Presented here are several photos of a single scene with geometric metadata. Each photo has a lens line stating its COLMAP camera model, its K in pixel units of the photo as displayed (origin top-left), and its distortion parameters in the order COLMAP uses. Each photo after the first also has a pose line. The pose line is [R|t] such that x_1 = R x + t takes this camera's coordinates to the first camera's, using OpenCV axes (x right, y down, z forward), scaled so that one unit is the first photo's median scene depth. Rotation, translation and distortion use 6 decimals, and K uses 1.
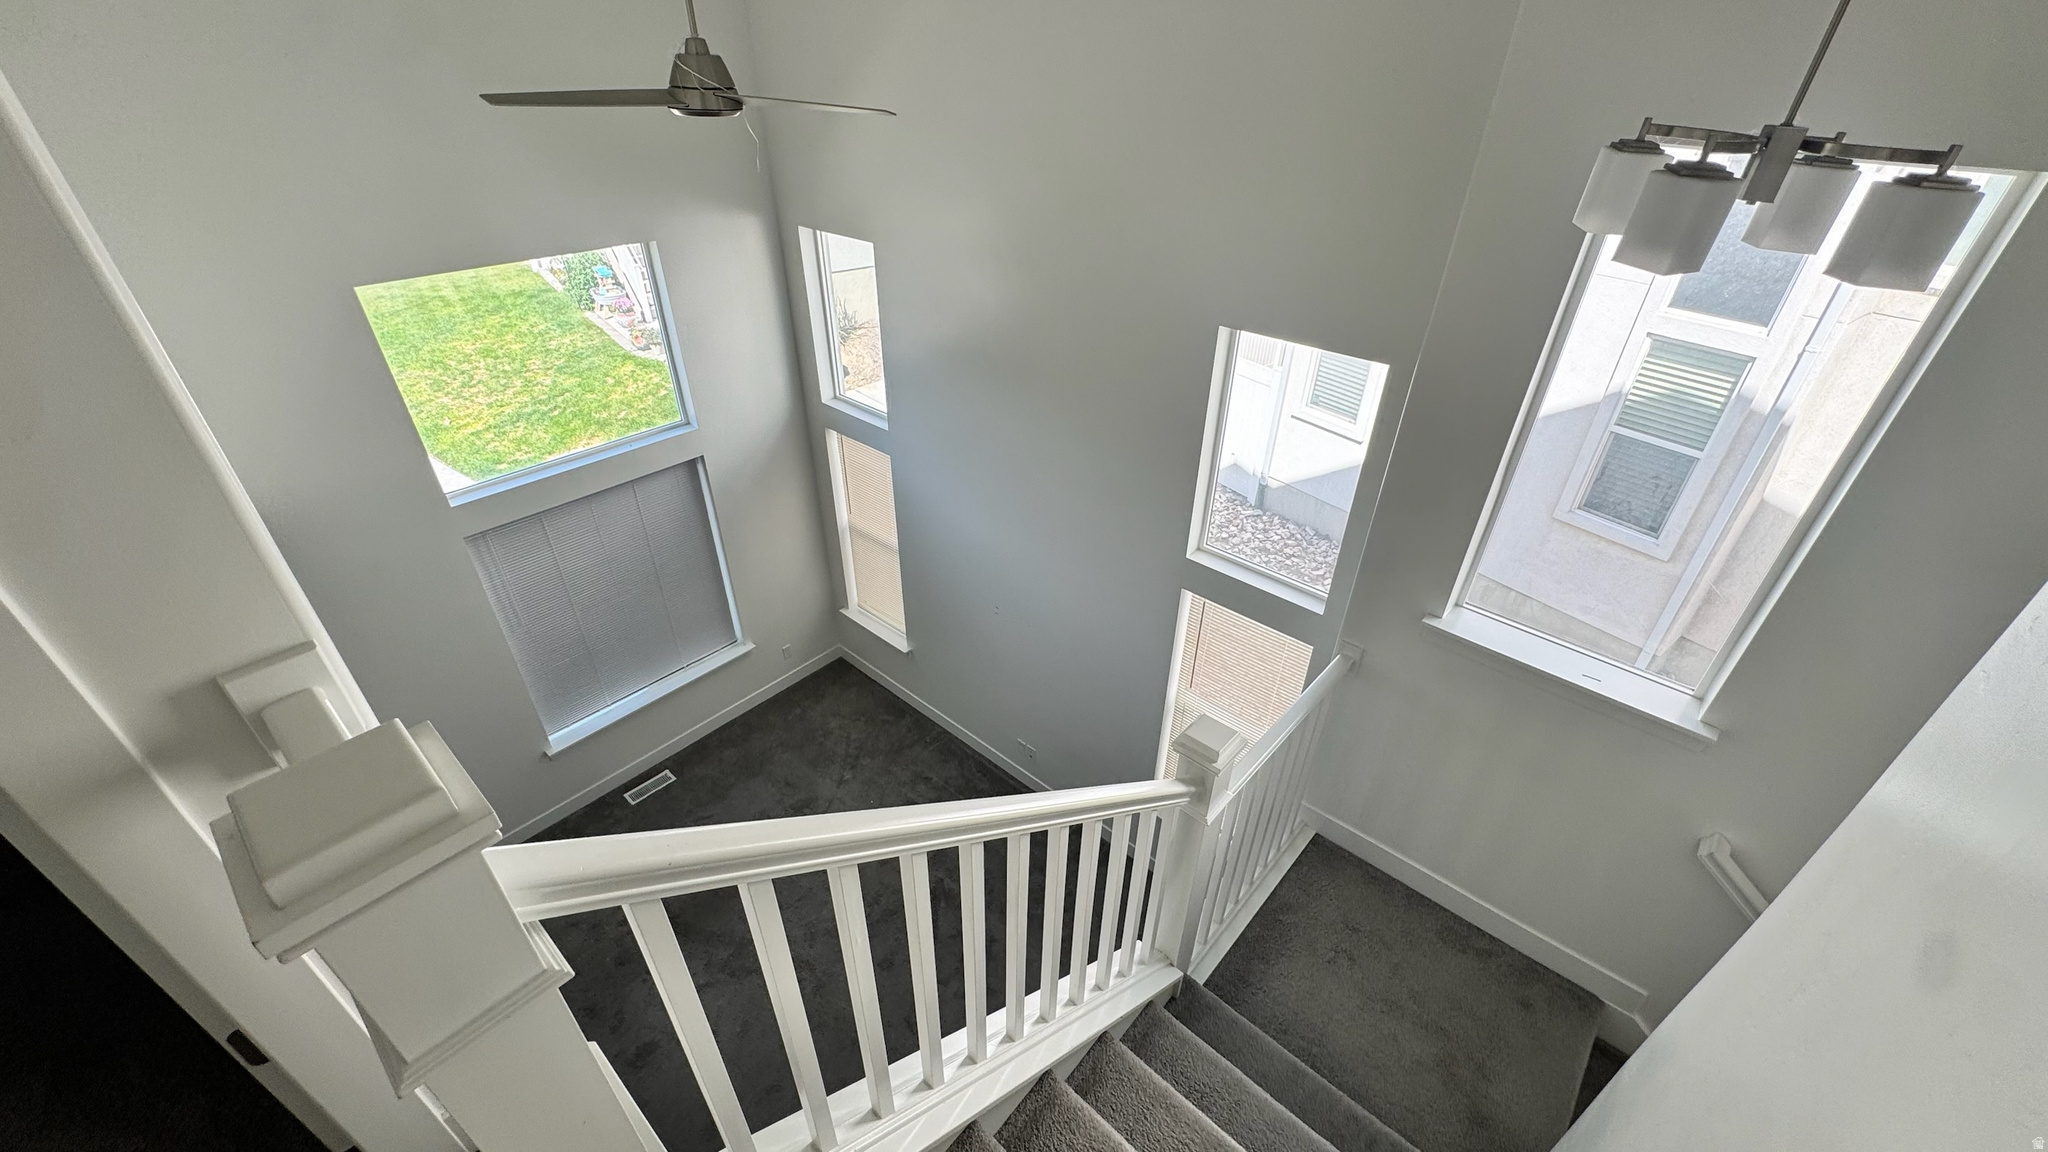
lens RADIAL K [[816.4, 0, 1022.0], [0, 816.4, 573.2], [0, 0, 1]] dist [-0.001892, 0.000298]
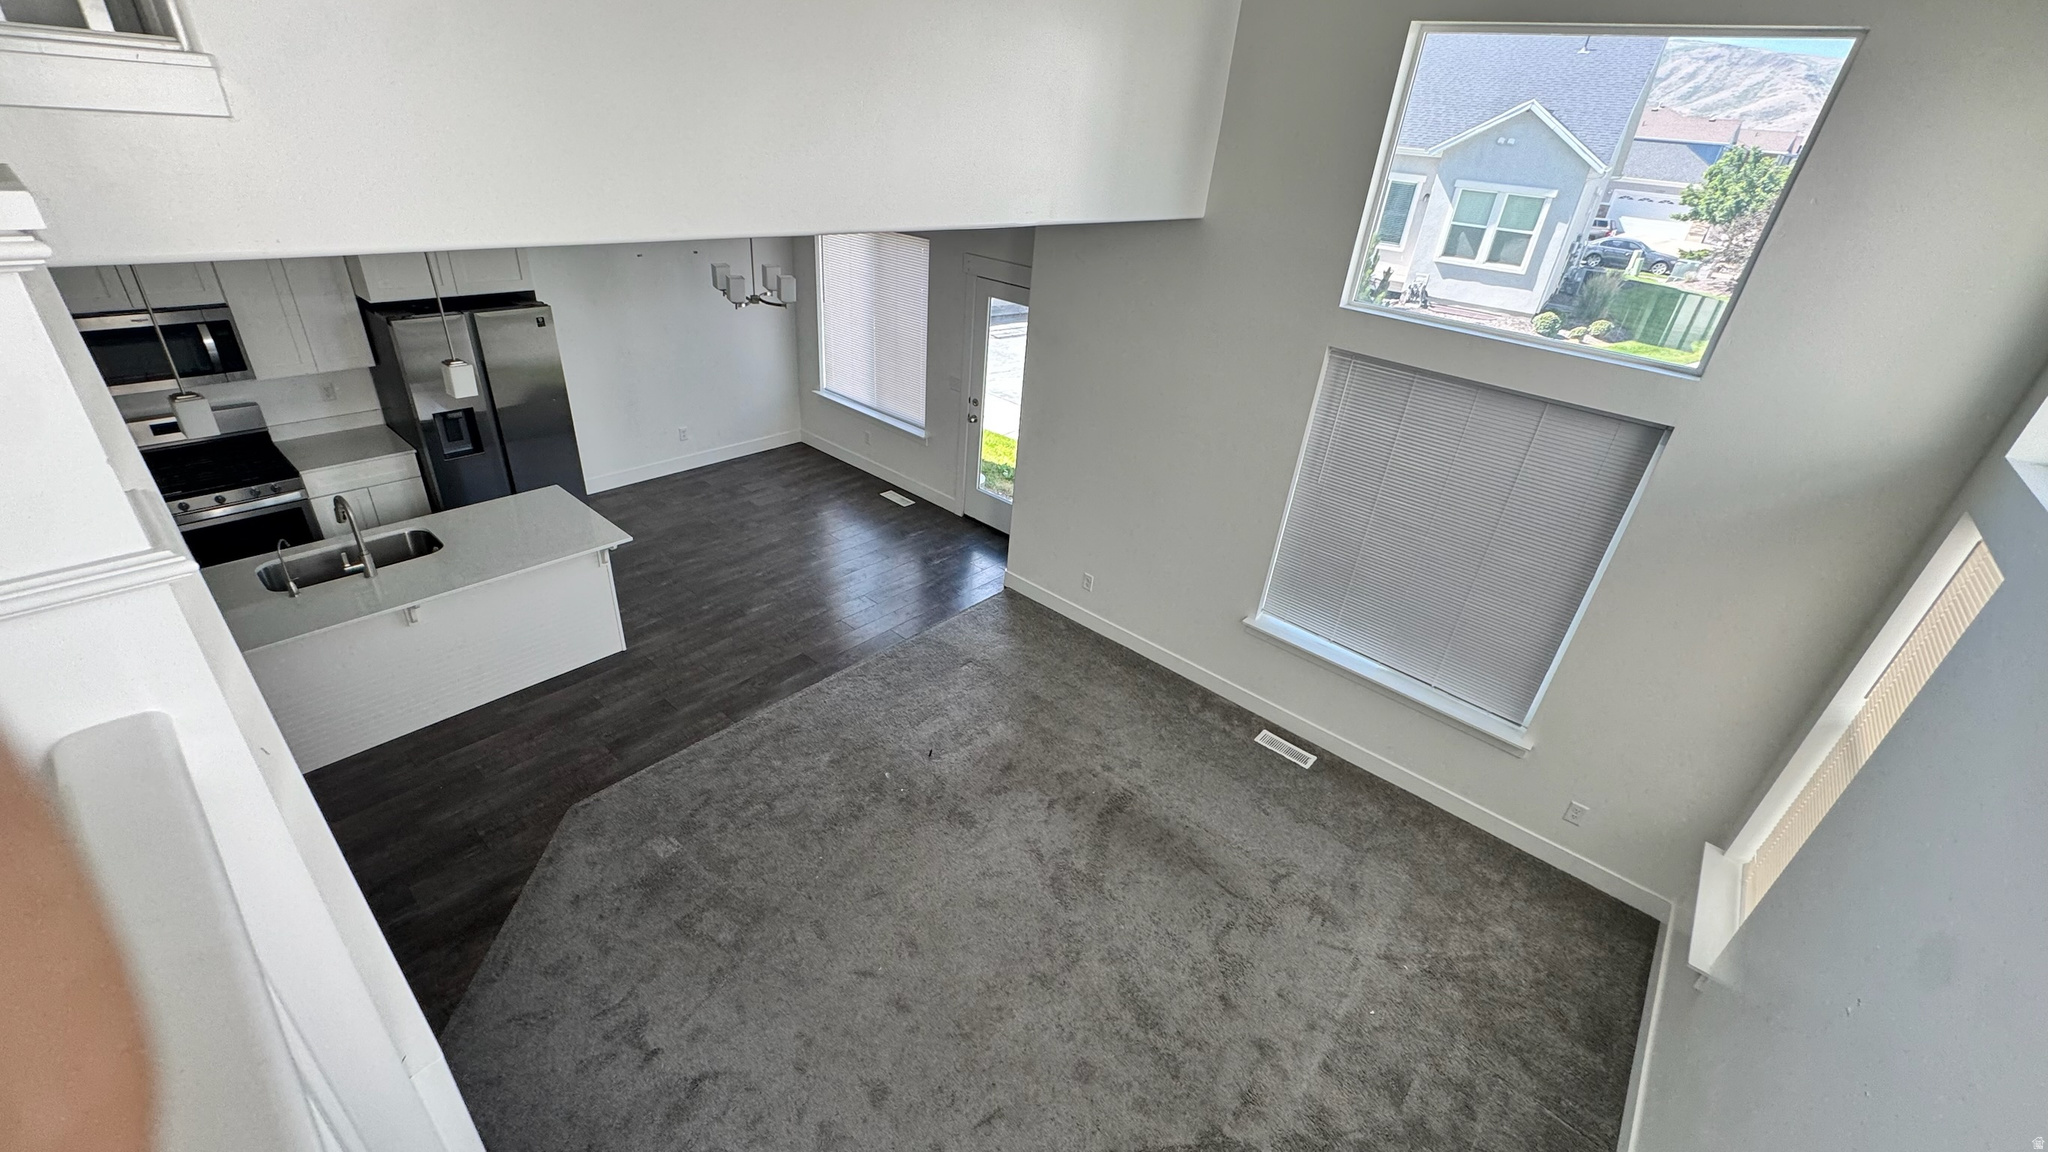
lens RADIAL K [[816.4, 0, 1019.3], [0, 816.4, 570.6], [0, 0, 1]] dist [-0.001892, 0.000298]
pose [[0.013746, 0.466377, -0.884479, 0.164572], [-0.625456, 0.694157, 0.356301, 0.018308], [0.780138, 0.548306, 0.301240, 0.454502]]
